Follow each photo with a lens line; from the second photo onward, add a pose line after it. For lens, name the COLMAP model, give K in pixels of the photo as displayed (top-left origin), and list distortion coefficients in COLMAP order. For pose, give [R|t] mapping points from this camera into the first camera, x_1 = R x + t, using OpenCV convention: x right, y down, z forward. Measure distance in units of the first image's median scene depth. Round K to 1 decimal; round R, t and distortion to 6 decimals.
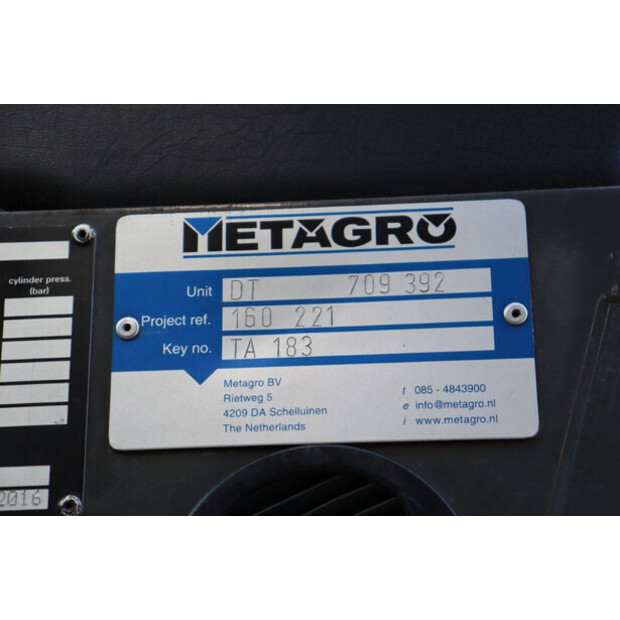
lens RADIAL K [[1469.3, 0, 310.0], [0, 1469.3, 310.0], [0, 0, 1]] dist [0.419567, 0.215666]
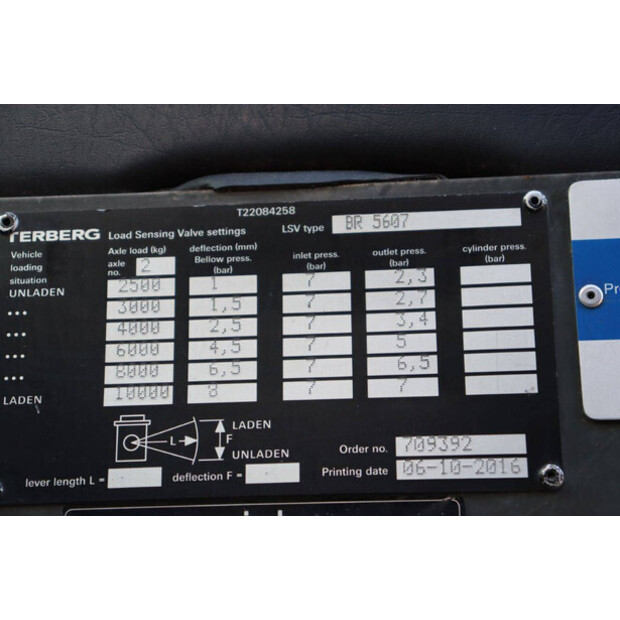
lens RADIAL K [[1469.3, 0, 310.0], [0, 1469.3, 310.0], [0, 0, 1]] dist [0.419567, 0.215666]
pose [[0.999216, -0.001497, 0.039556, -0.343782], [0.001180, 0.999967, 0.008040, 0.013269], [-0.039566, -0.007987, 0.999185, 0.021427]]
